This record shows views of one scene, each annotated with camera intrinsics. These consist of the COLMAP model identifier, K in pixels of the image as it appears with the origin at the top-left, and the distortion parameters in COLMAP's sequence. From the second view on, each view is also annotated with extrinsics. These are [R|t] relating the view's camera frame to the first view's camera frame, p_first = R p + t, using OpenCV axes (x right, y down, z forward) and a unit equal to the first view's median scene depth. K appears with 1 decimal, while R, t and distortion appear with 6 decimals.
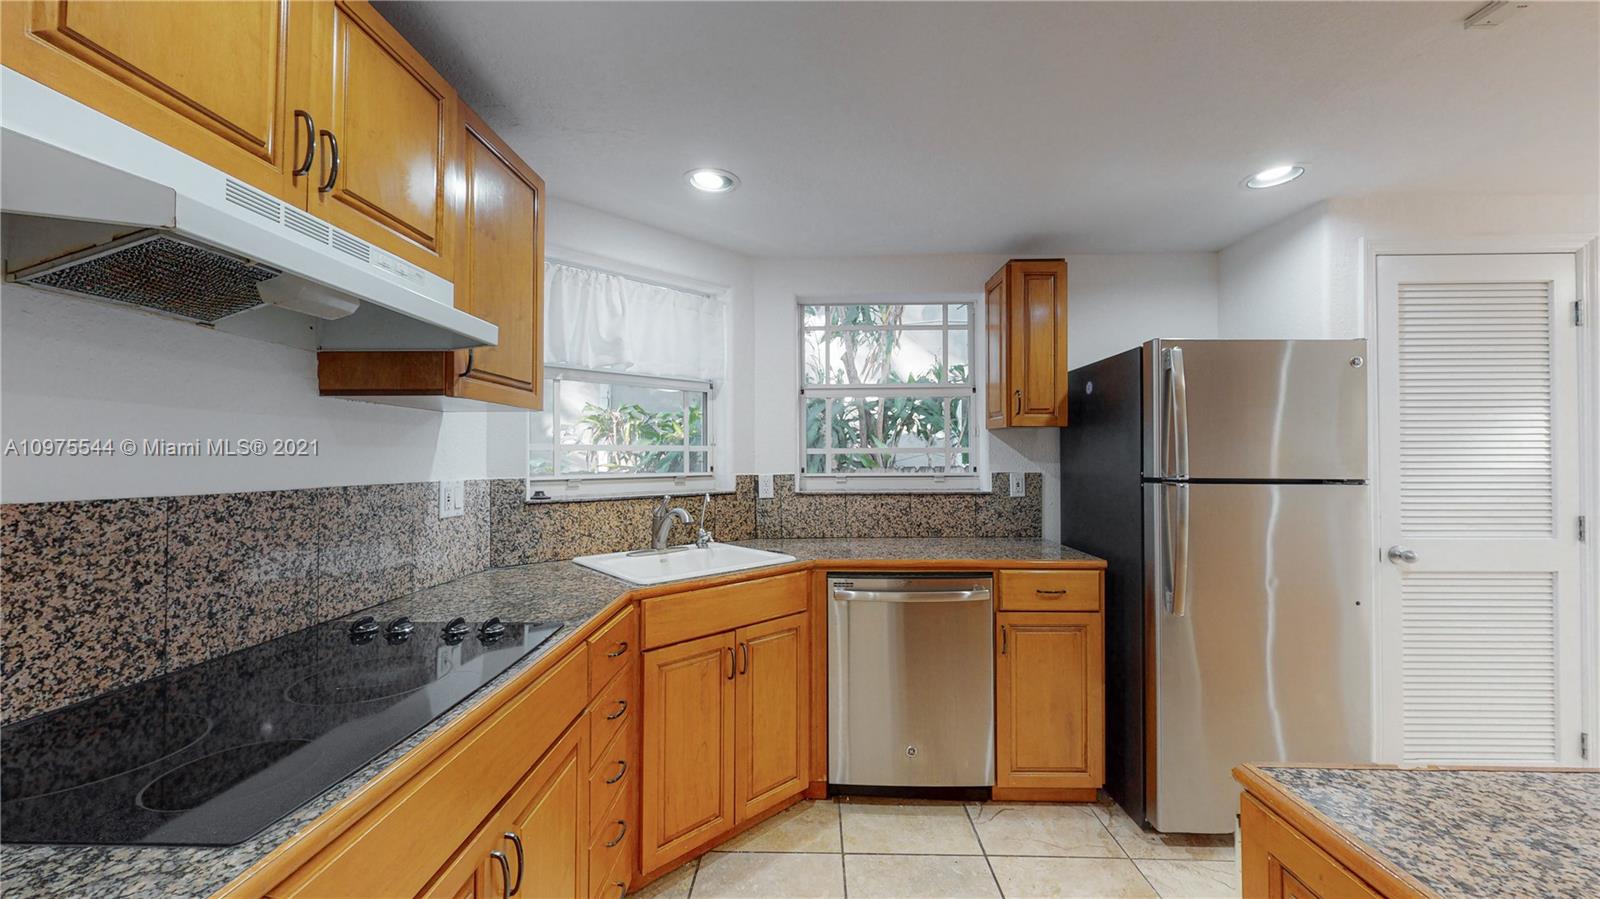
lens RADIAL K [[584.5, 0, 799.2], [0, 584.5, 448.6], [0, 0, 1]] dist [0.000787, -0.000327]
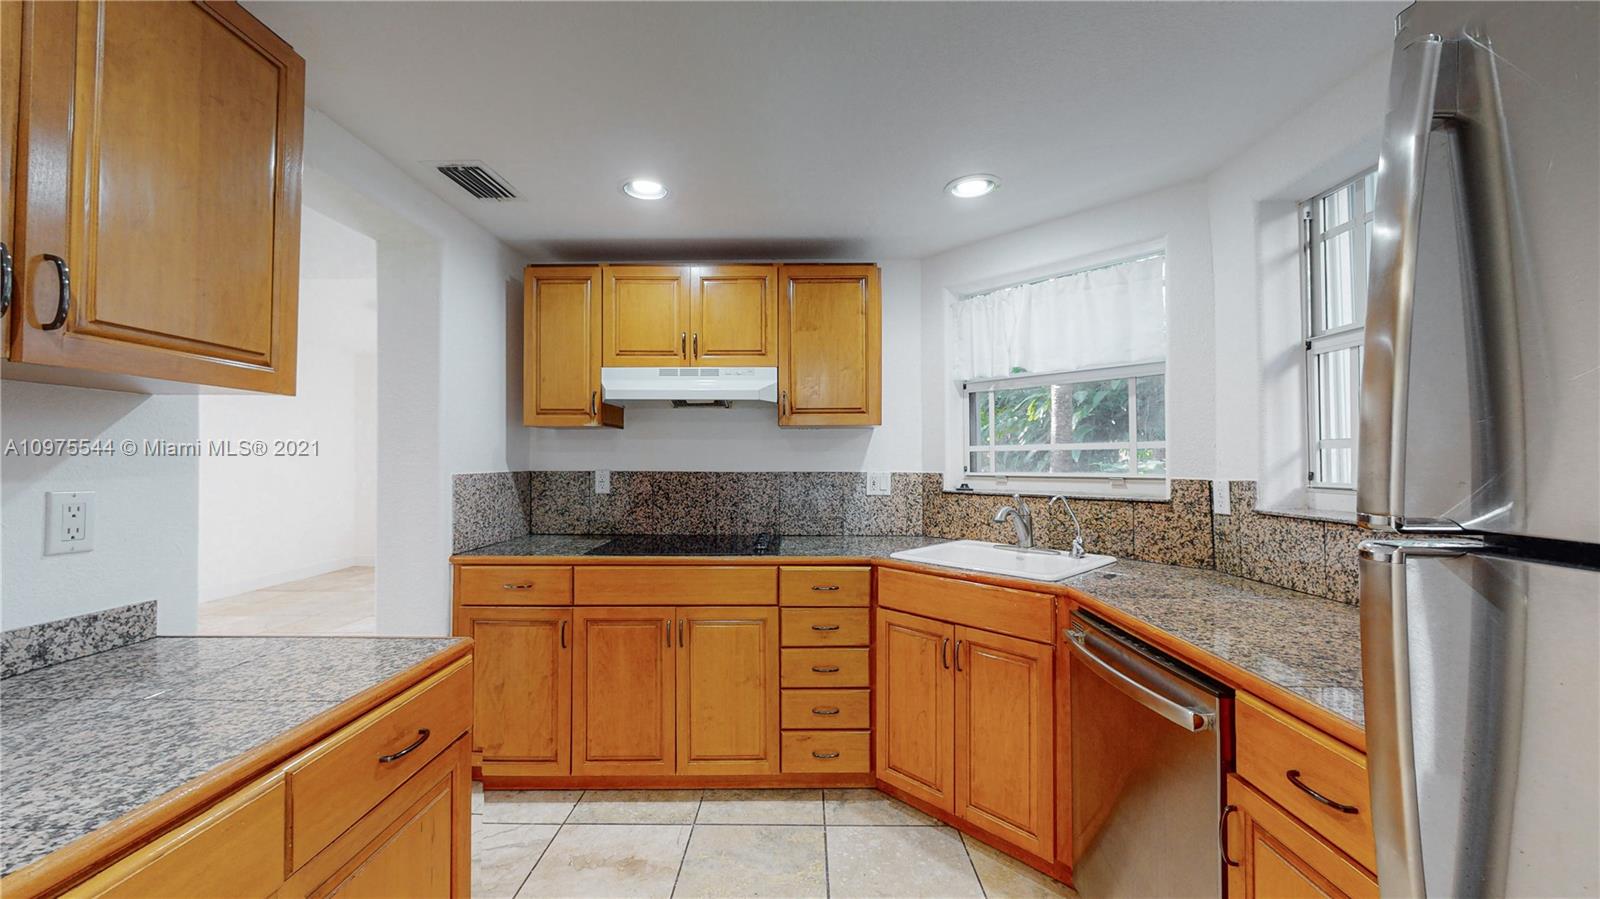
lens RADIAL K [[584.5, 0, 801.9], [0, 584.5, 447.3], [0, 0, 1]] dist [0.000787, -0.000327]
pose [[0.019707, -0.019944, -0.999607, 0.920478], [0.018909, 0.999630, -0.019572, 0.014174], [0.999627, -0.018516, 0.020077, 0.719808]]
